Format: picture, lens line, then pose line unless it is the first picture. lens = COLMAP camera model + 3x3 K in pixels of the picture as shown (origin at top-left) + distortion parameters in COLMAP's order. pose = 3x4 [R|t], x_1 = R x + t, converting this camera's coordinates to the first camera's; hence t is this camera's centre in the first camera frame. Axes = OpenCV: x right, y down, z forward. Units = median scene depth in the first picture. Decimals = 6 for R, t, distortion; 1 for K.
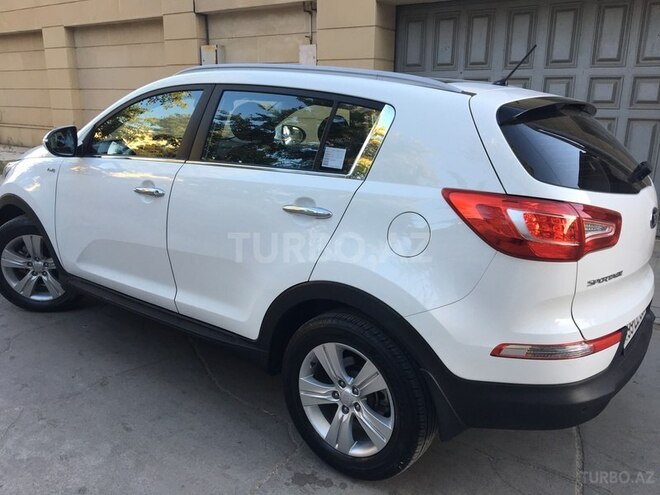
lens RADIAL K [[564.3, 0, 330.0], [0, 564.3, 247.5], [0, 0, 1]] dist [0.088701, -0.131061]
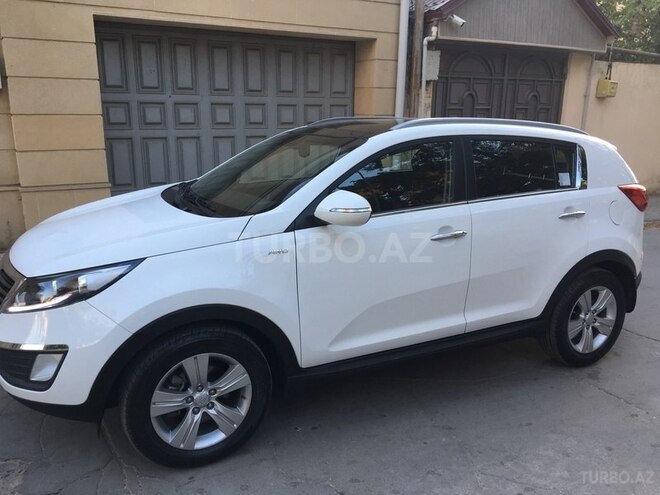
lens RADIAL K [[564.3, 0, 330.0], [0, 564.3, 247.5], [0, 0, 1]] dist [0.088701, -0.131061]
pose [[0.415296, -0.233977, 0.879081, -1.429764], [0.228595, 0.962190, 0.148104, -0.301383], [-0.880496, 0.139446, 0.453080, 0.732856]]
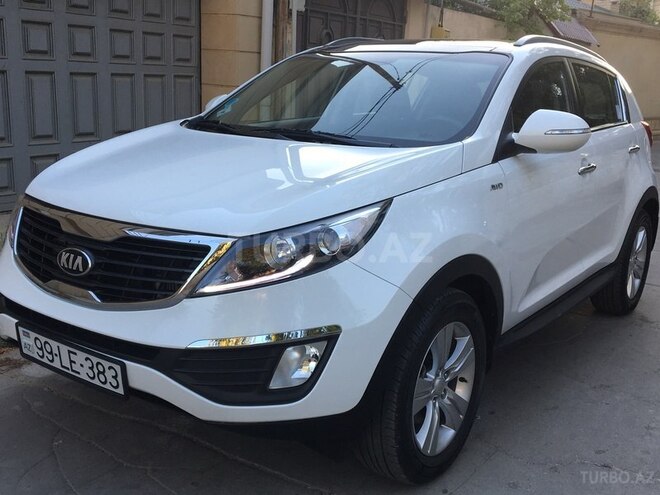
lens RADIAL K [[737.4, 0, 330.0], [0, 737.4, 247.5], [0, 0, 1]] dist [0.062406, -0.042261]
pose [[-0.058198, -0.245977, 0.967527, -1.593804], [0.212210, 0.943972, 0.252754, -0.396244], [-0.975490, 0.220029, -0.002738, 1.512537]]
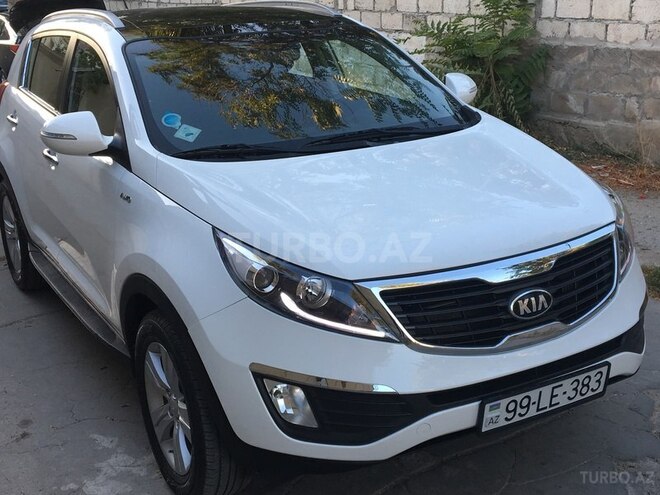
lens RADIAL K [[882.8, 0, 330.0], [0, 882.8, 247.5], [0, 0, 1]] dist [0.009862, 0.011240]
pose [[-0.934548, -0.098417, 0.341957, -0.873872], [0.101849, 0.846805, 0.522061, -0.819722], [-0.340950, 0.522719, -0.781356, 2.616975]]
